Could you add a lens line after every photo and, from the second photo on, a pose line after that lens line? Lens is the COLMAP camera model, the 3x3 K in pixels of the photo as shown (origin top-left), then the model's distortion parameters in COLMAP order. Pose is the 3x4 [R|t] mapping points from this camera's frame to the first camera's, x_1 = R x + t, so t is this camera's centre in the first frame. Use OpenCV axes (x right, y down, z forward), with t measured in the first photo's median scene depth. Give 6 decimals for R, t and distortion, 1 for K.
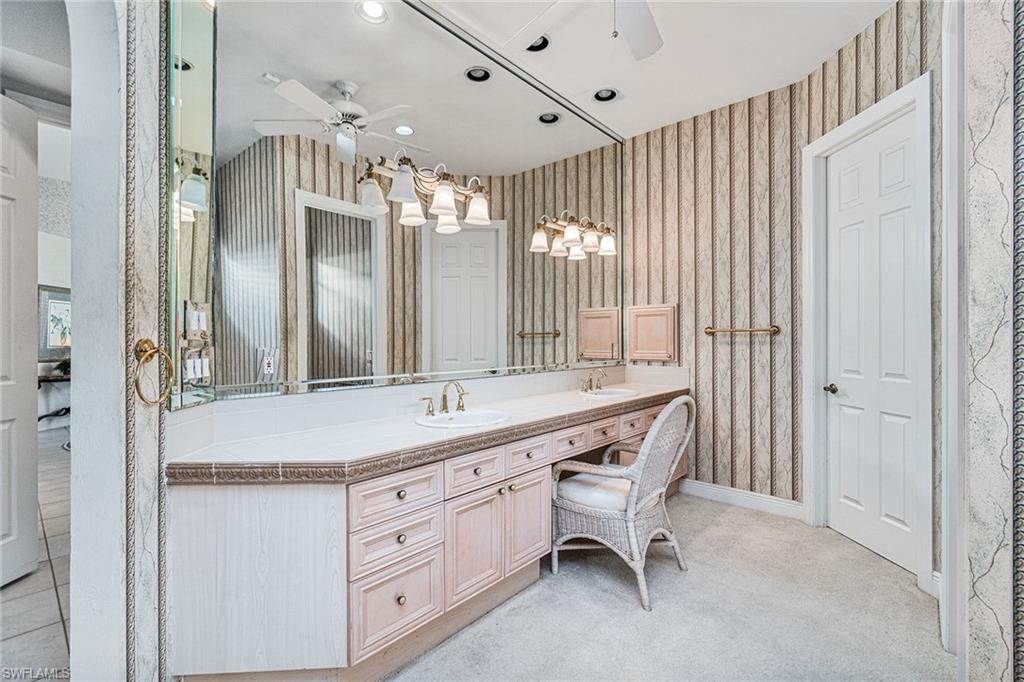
lens RADIAL K [[453.0, 0, 509.9], [0, 453.0, 343.0], [0, 0, 1]] dist [-0.003093, -0.000725]
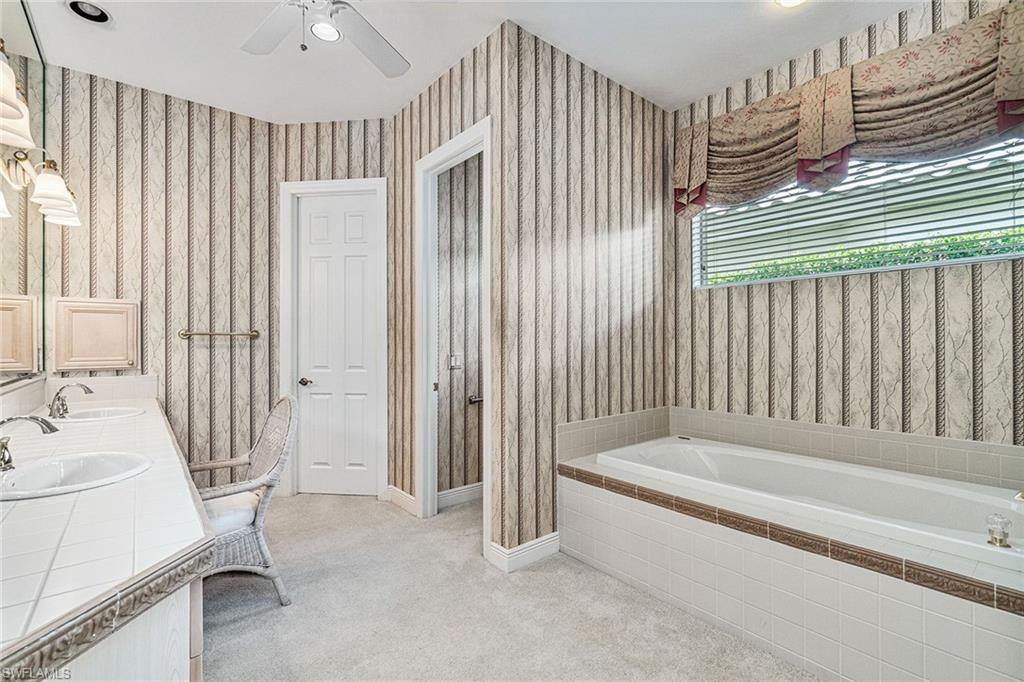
lens RADIAL K [[453.0, 0, 508.4], [0, 453.0, 341.2], [0, 0, 1]] dist [-0.003093, -0.000725]
pose [[0.146973, 0.006010, 0.989122, -0.410500], [0.008224, 0.999940, -0.007298, 0.000724], [-0.989106, 0.009207, 0.146915, 0.220365]]
